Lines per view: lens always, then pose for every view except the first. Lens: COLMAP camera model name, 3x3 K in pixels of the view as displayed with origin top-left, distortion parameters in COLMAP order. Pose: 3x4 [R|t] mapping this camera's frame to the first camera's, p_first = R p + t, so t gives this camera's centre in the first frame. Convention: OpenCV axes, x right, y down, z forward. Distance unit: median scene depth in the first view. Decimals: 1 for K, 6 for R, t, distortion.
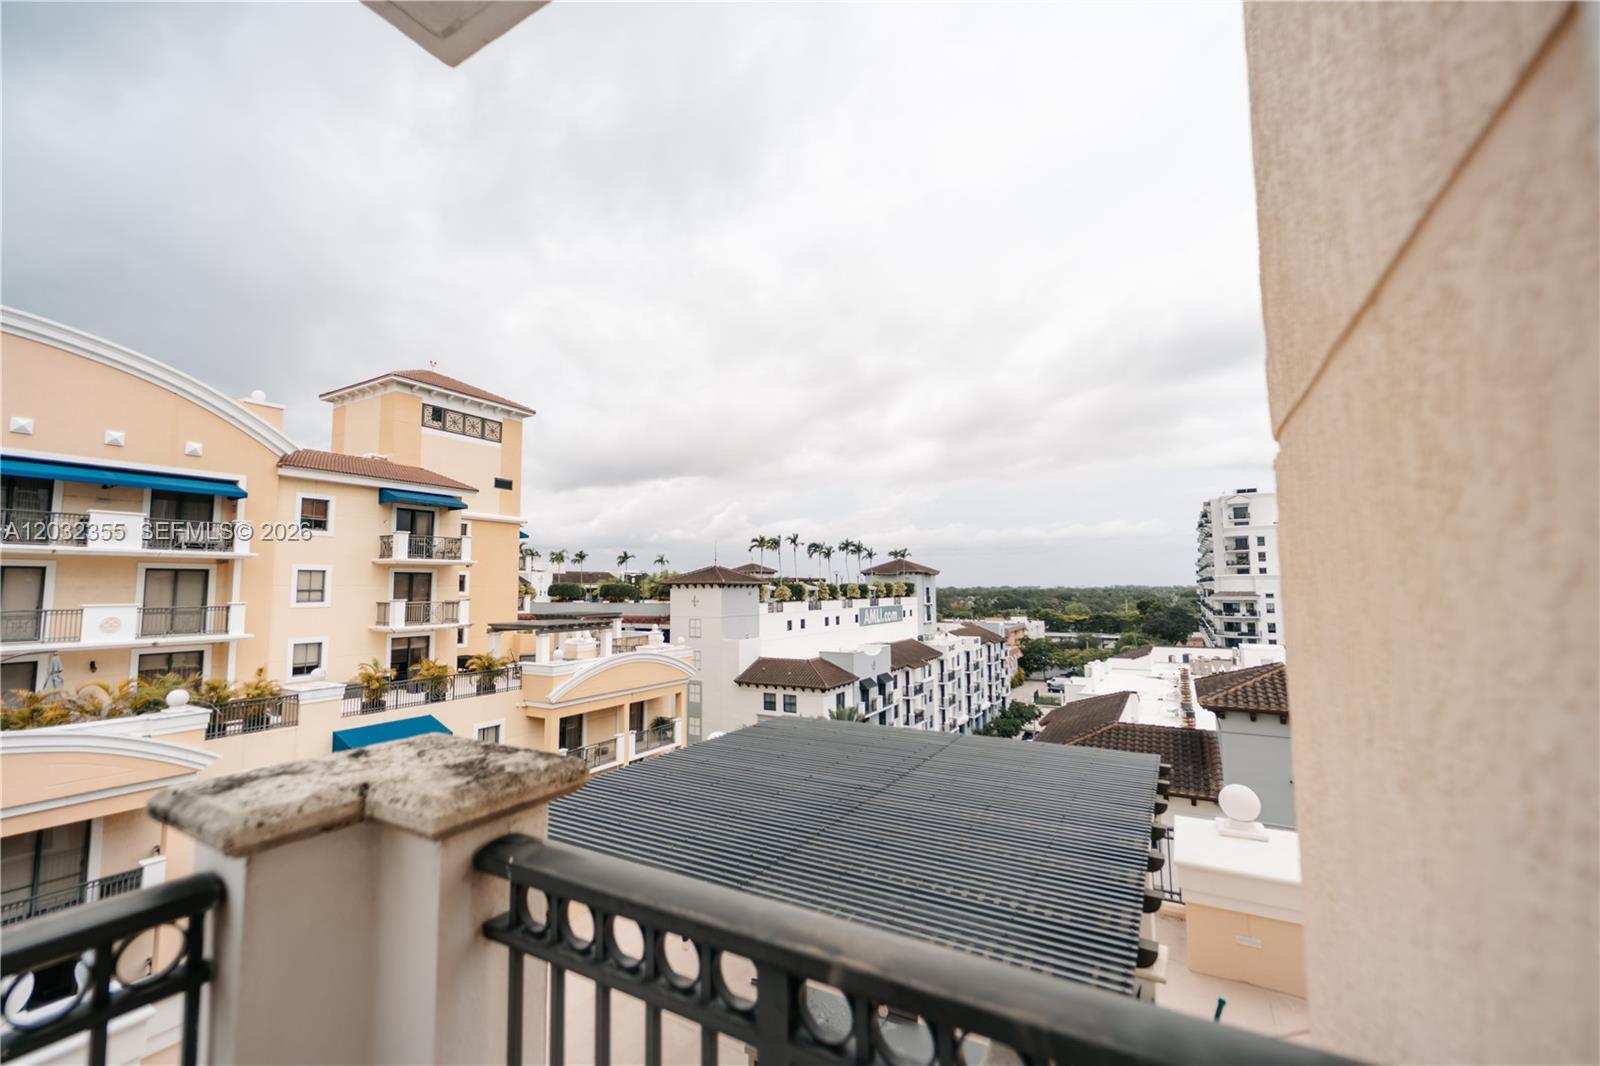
lens RADIAL K [[650.1, 0, 801.8], [0, 650.1, 533.5], [0, 0, 1]] dist [-0.001394, -0.000609]
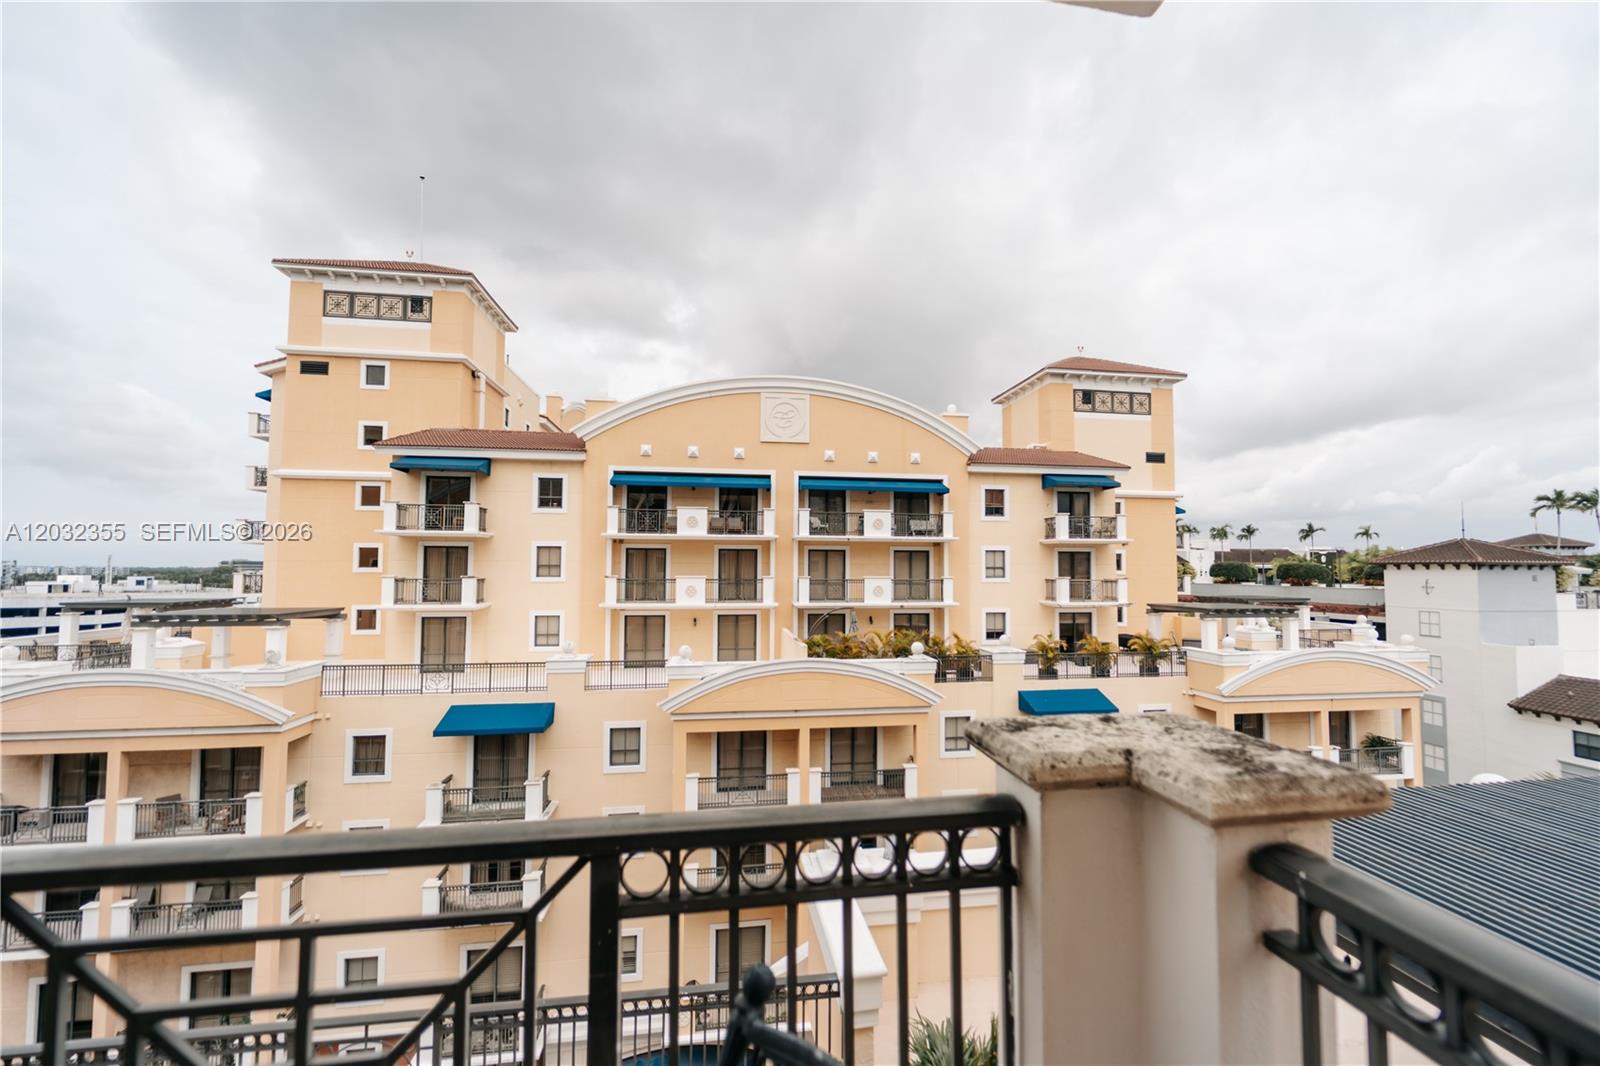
lens RADIAL K [[674.1, 0, 824.0], [0, 674.1, 535.6], [0, 0, 1]] dist [-0.000333, -0.000375]
pose [[0.630604, -0.027803, -0.775607, -0.006029], [0.056440, 0.998355, 0.010100, 0.000198], [0.774050, -0.050144, 0.631136, -0.001796]]
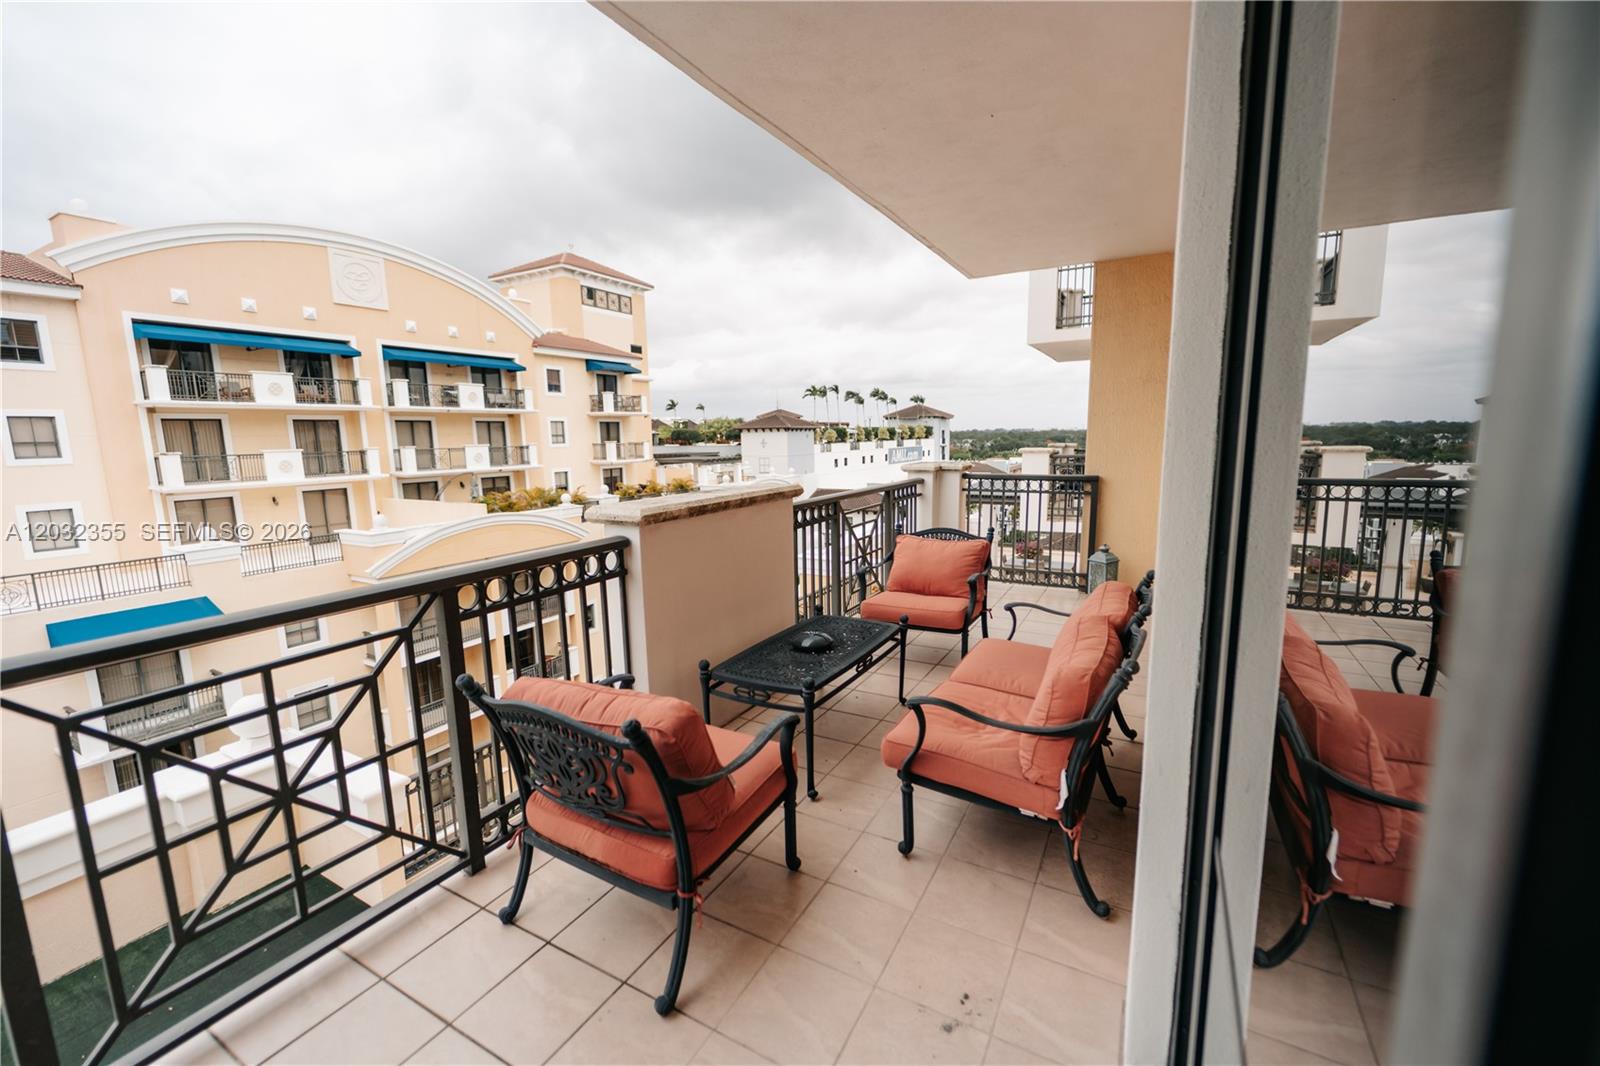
lens RADIAL K [[645.2, 0, 805.0], [0, 645.2, 531.5], [0, 0, 1]] dist [-0.001284, -0.001016]
pose [[0.999870, -0.012266, 0.010485, -0.205703], [0.009474, 0.972207, 0.233932, -0.030112], [-0.013063, -0.233802, 0.972197, -0.397933]]
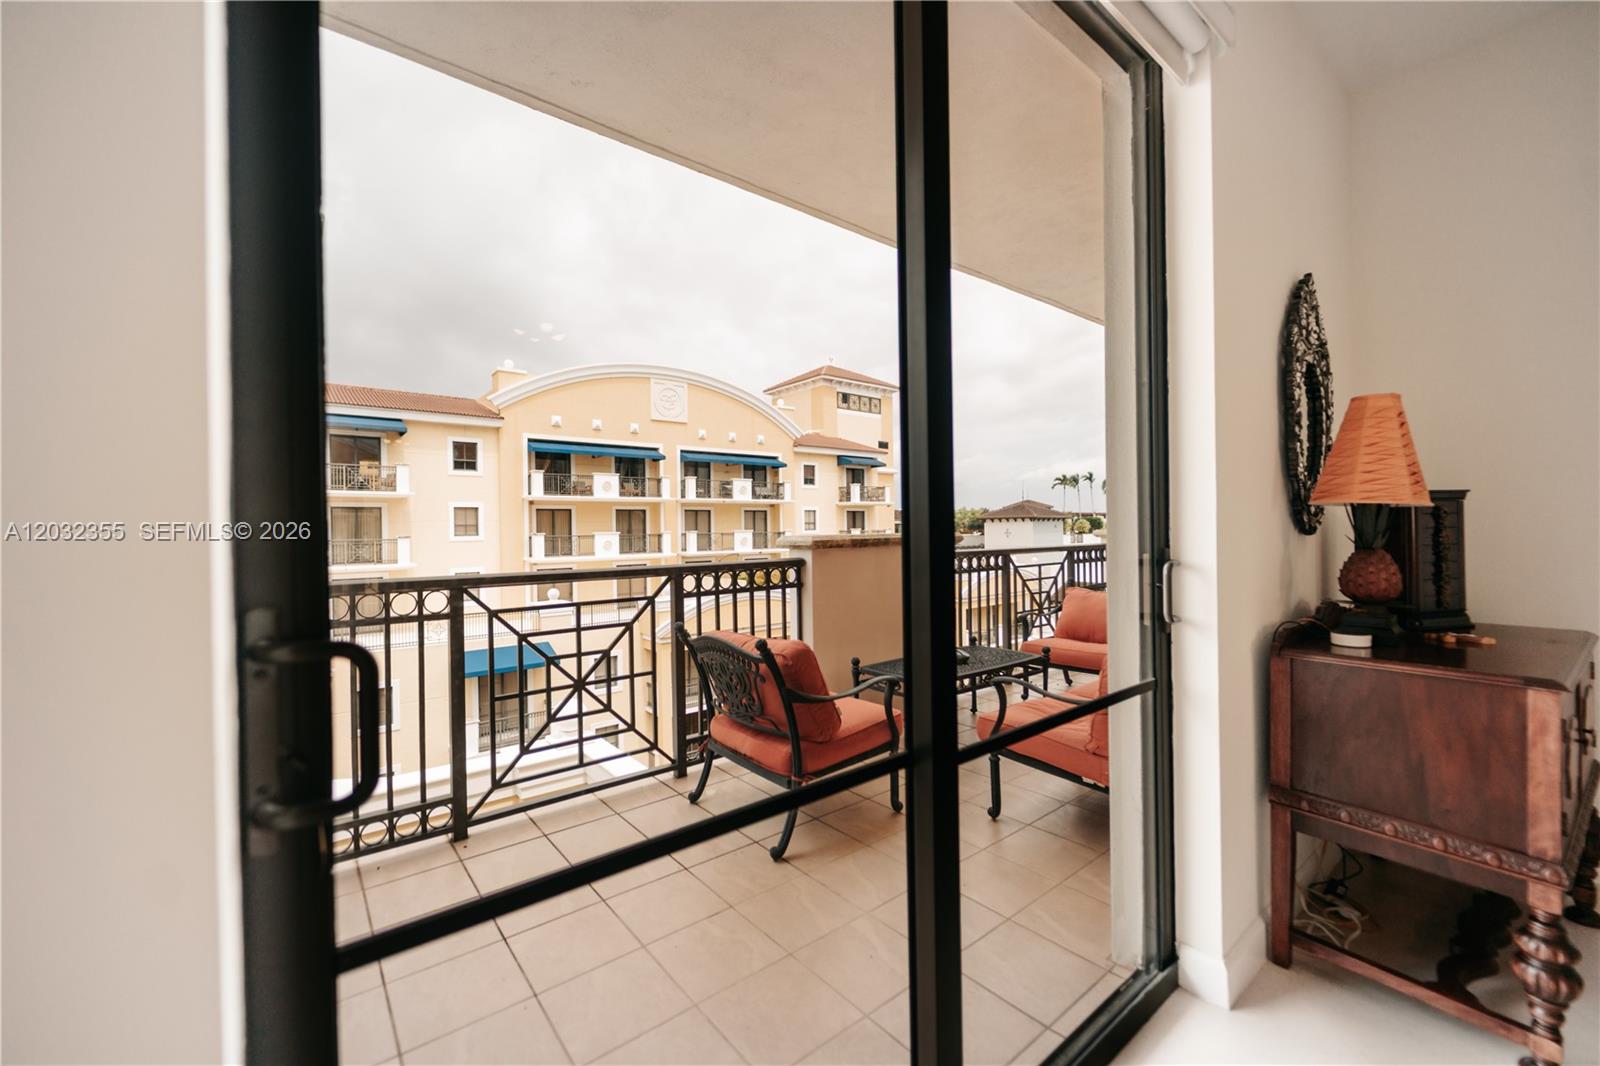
lens RADIAL K [[638.6, 0, 798.1], [0, 638.6, 531.3], [0, 0, 1]] dist [-0.001880, -0.000092]
pose [[0.930310, -0.004543, -0.366746, -0.187695], [0.038478, 0.995614, 0.085272, -0.024110], [0.364750, -0.093441, 0.926405, -0.419584]]
